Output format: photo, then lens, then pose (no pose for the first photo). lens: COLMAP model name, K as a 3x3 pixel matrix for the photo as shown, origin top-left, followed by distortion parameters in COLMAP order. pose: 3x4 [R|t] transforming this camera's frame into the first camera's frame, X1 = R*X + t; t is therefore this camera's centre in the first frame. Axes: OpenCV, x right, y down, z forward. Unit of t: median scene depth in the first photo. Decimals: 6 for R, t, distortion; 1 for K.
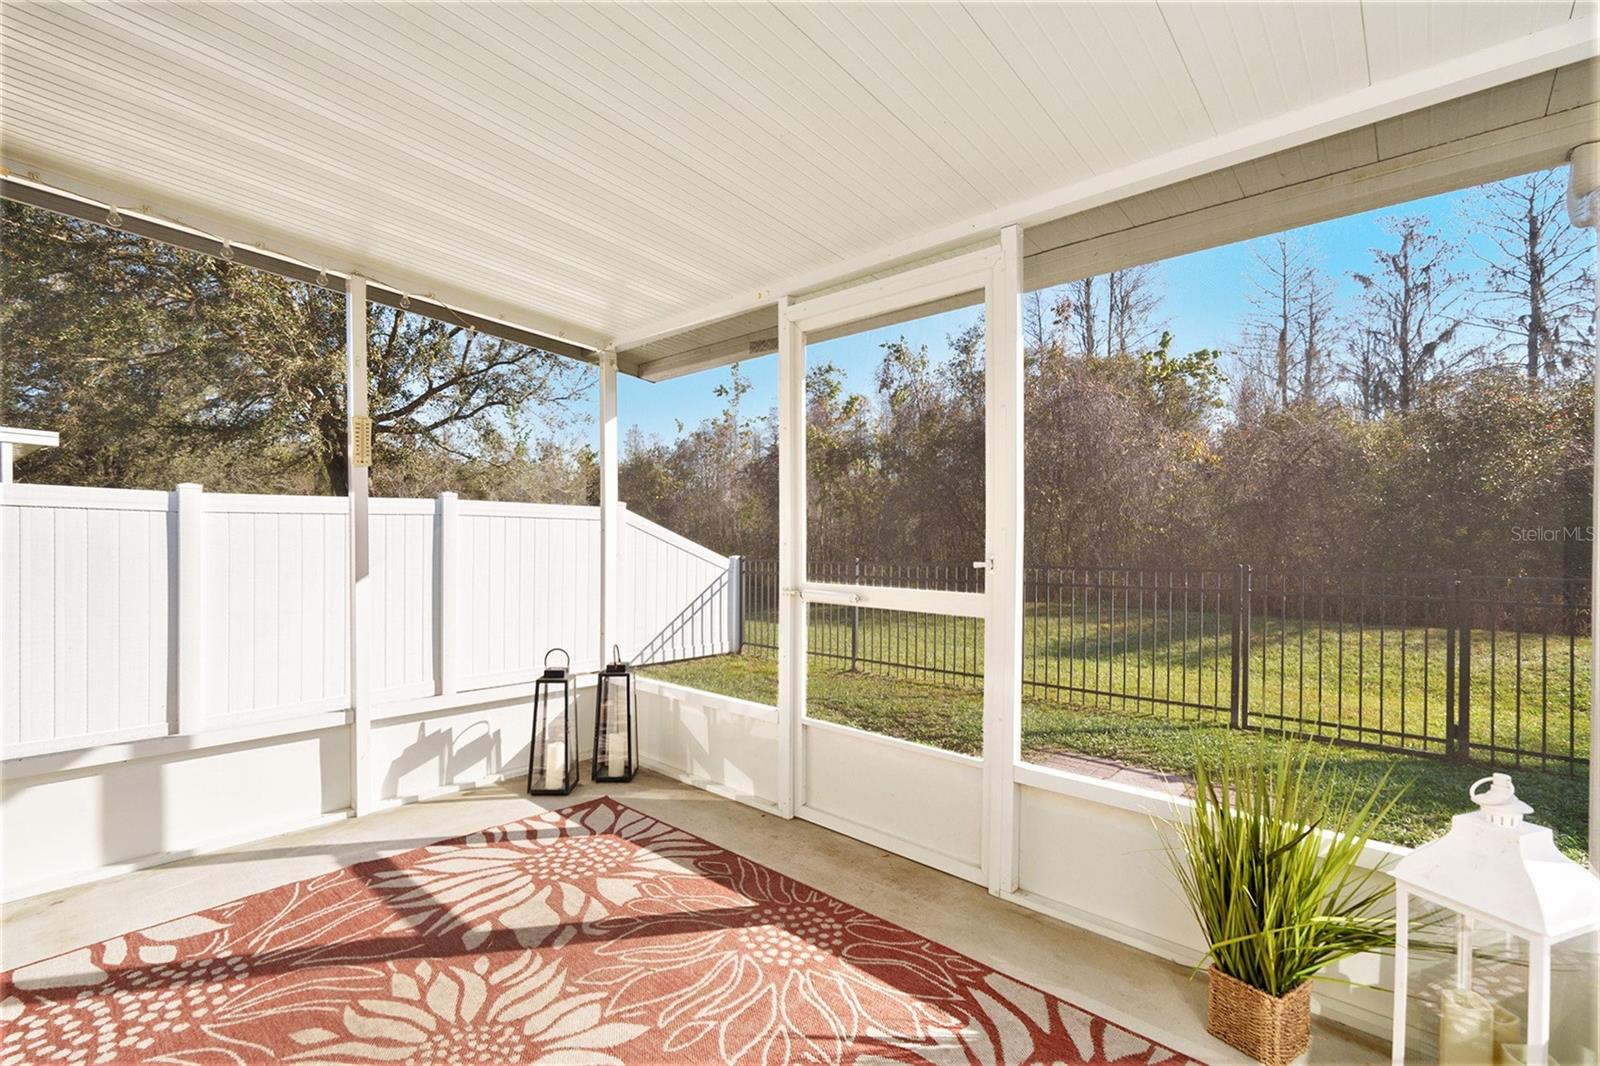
lens RADIAL K [[715.6, 0, 803.3], [0, 715.6, 532.9], [0, 0, 1]] dist [-0.002170, -0.001169]
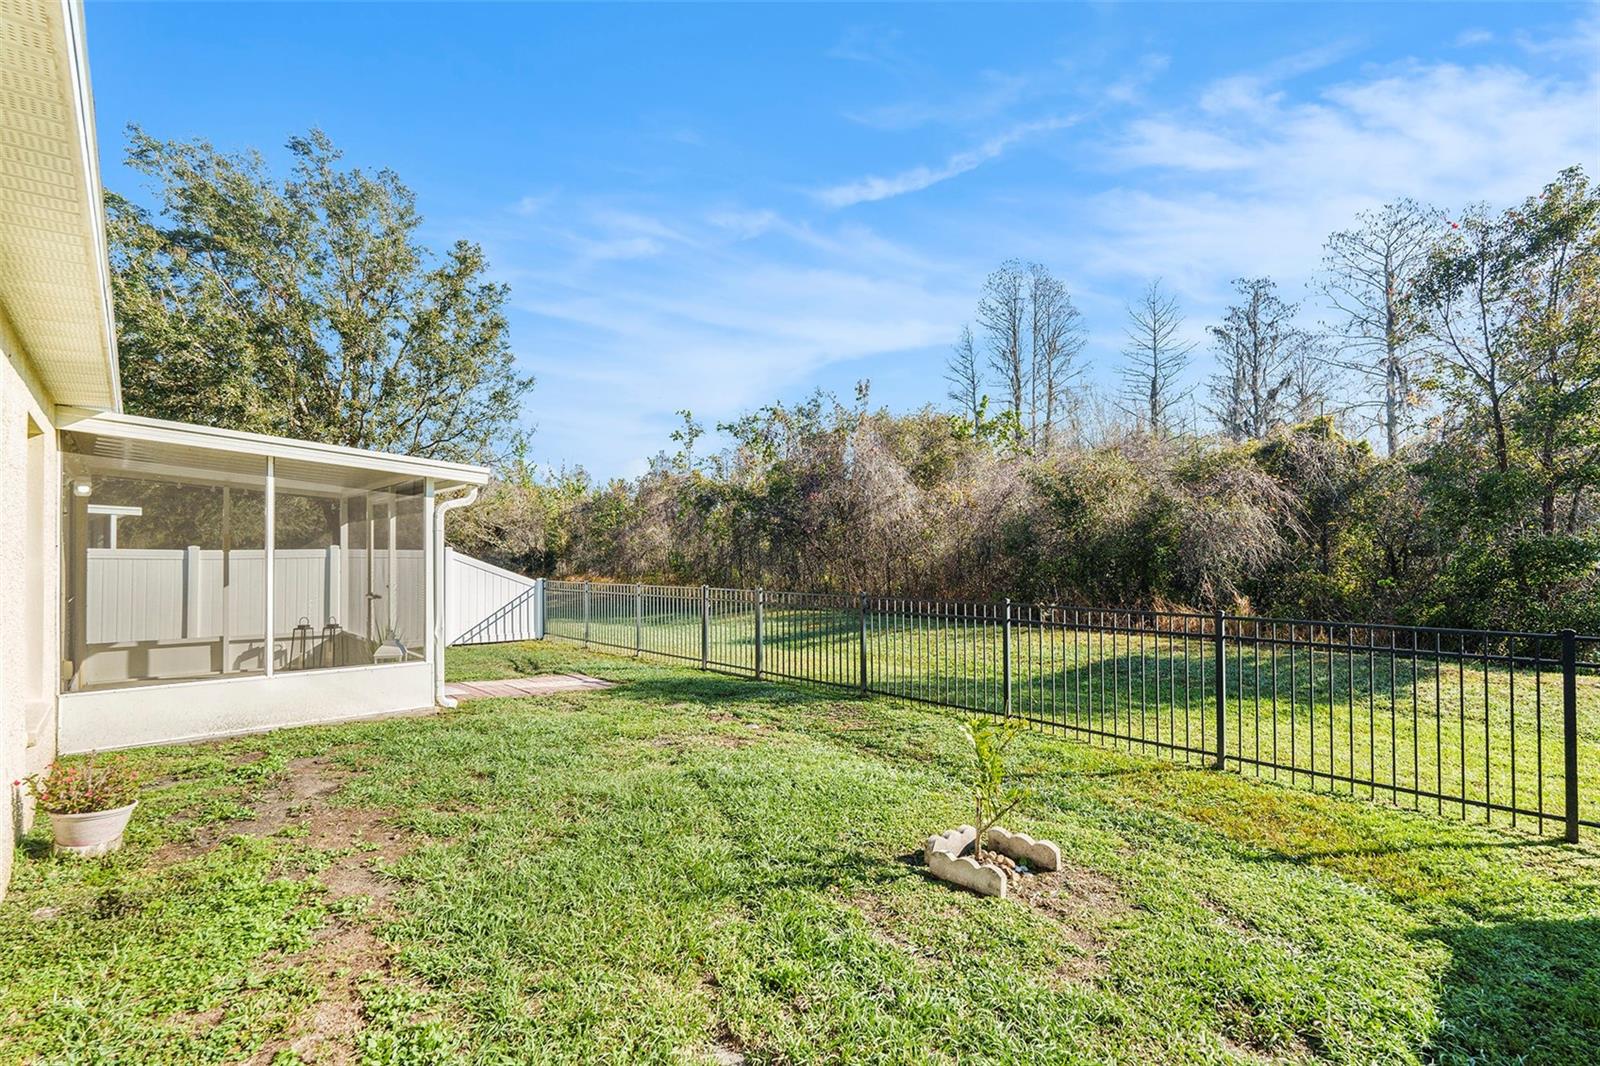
lens RADIAL K [[715.6, 0, 803.3], [0, 715.6, 532.9], [0, 0, 1]] dist [-0.002170, -0.001169]
pose [[0.996603, -0.002811, -0.082313, 1.222270], [0.000995, 0.999755, -0.022097, -0.063877], [0.082355, 0.021940, 0.996362, -1.058439]]
